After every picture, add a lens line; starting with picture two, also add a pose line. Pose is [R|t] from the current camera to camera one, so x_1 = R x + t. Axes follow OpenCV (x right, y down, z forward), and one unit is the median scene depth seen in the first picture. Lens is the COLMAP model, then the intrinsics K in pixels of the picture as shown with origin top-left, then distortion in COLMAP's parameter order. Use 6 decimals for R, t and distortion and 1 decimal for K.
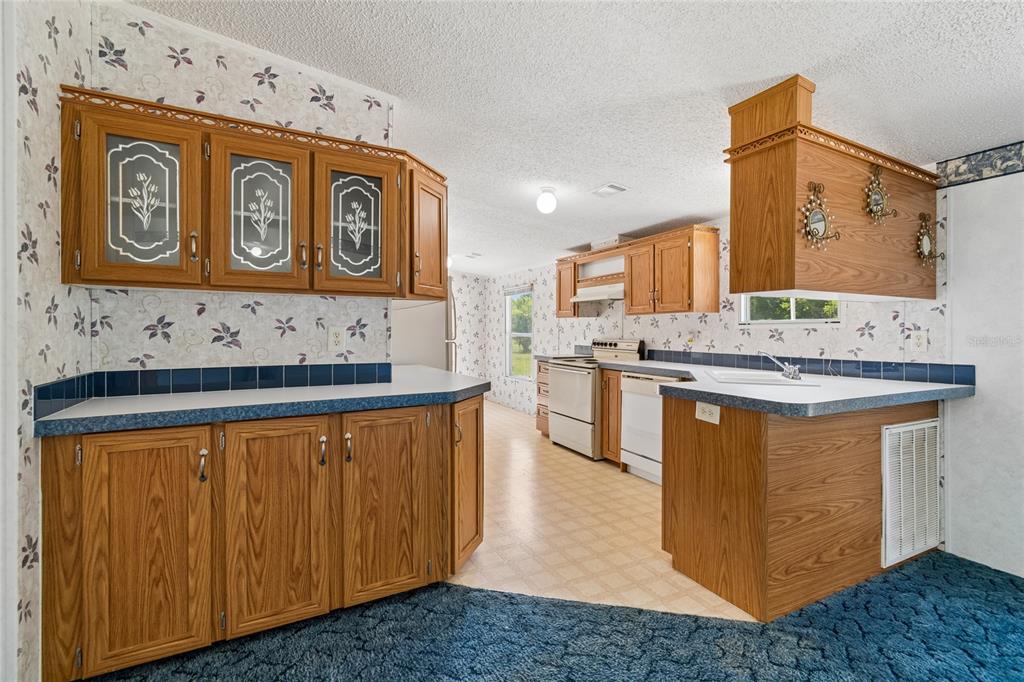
lens RADIAL K [[459.5, 0, 514.0], [0, 459.5, 331.9], [0, 0, 1]] dist [0.003745, -0.001432]
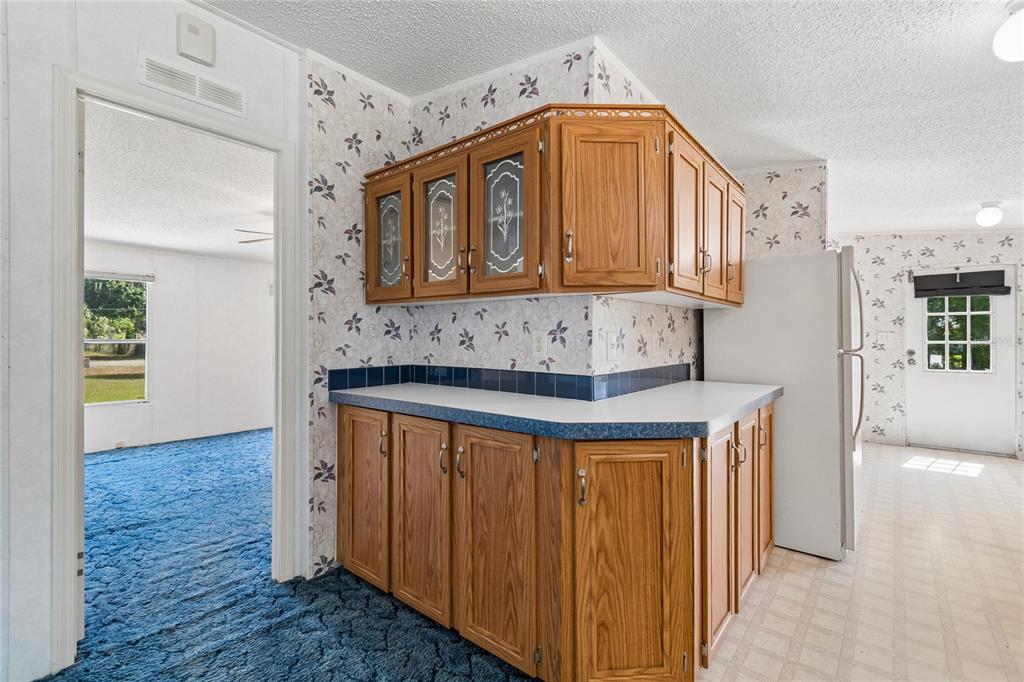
lens RADIAL K [[459.5, 0, 509.6], [0, 459.5, 336.6], [0, 0, 1]] dist [0.003745, -0.001432]
pose [[0.384600, -0.000980, -0.923083, 0.268770], [-0.002010, 0.999996, -0.001899, 0.001150], [0.923081, 0.002586, 0.384596, 0.376105]]
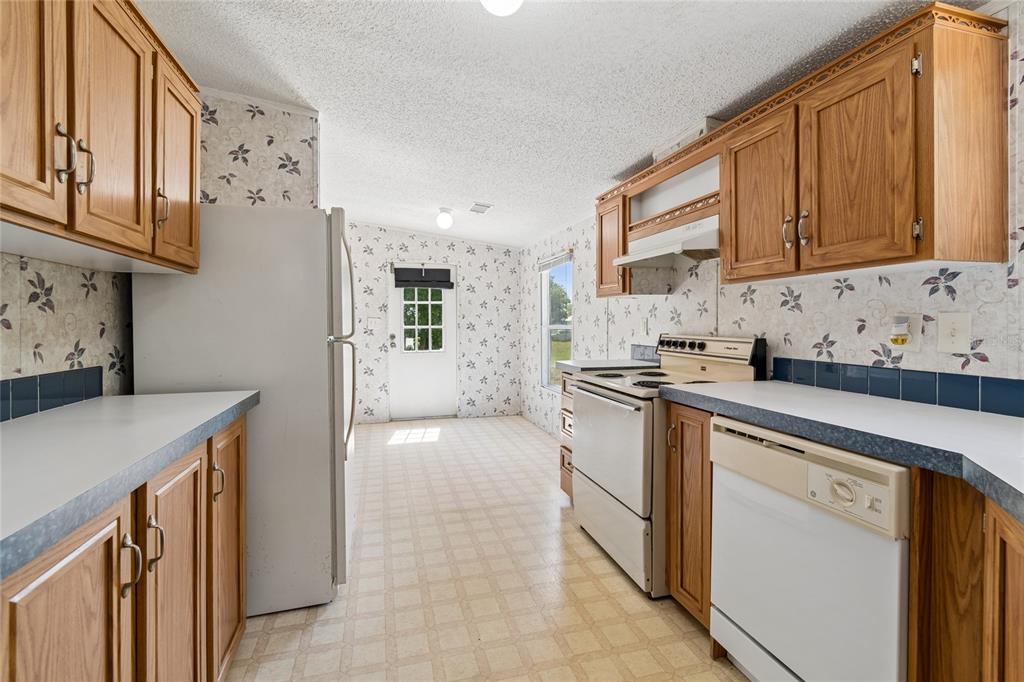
lens RADIAL K [[459.5, 0, 512.3], [0, 459.5, 324.8], [0, 0, 1]] dist [0.003745, -0.001432]
pose [[0.980774, -0.003027, -0.195125, 0.147554], [0.003157, 0.999995, 0.000355, 0.004964], [0.195123, -0.000964, 0.980778, 0.594088]]
